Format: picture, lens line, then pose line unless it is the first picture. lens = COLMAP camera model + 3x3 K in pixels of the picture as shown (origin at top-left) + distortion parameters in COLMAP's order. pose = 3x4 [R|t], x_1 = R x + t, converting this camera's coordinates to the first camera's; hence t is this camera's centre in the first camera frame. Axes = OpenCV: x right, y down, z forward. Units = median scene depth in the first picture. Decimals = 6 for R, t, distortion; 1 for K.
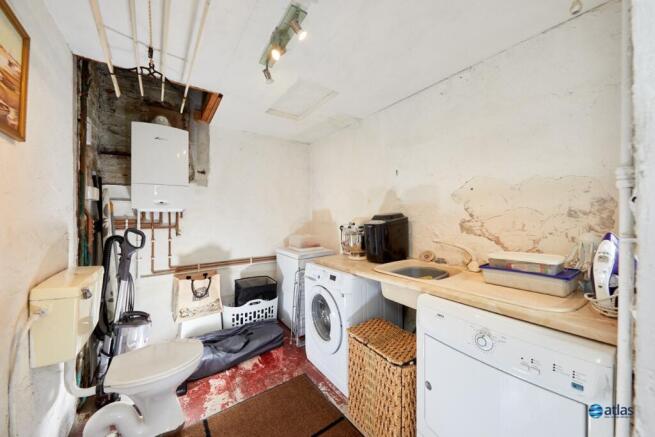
lens RADIAL K [[234.7, 0, 327.5], [0, 234.7, 218.5], [0, 0, 1]] dist [0.001224, 0.000068]
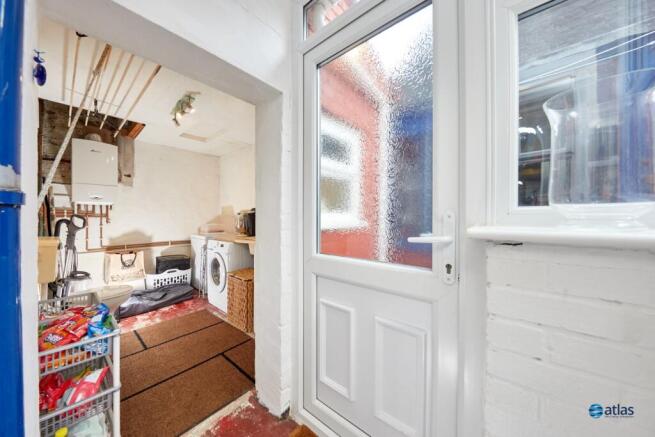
lens RADIAL K [[224.5, 0, 305.9], [0, 224.5, 221.9], [0, 0, 1]] dist [-0.001262, -0.000136]
pose [[0.979592, 0.000519, 0.200995, 0.221749], [-0.002326, 0.999959, 0.008754, 0.057389], [-0.200982, -0.009043, 0.979553, -0.507234]]
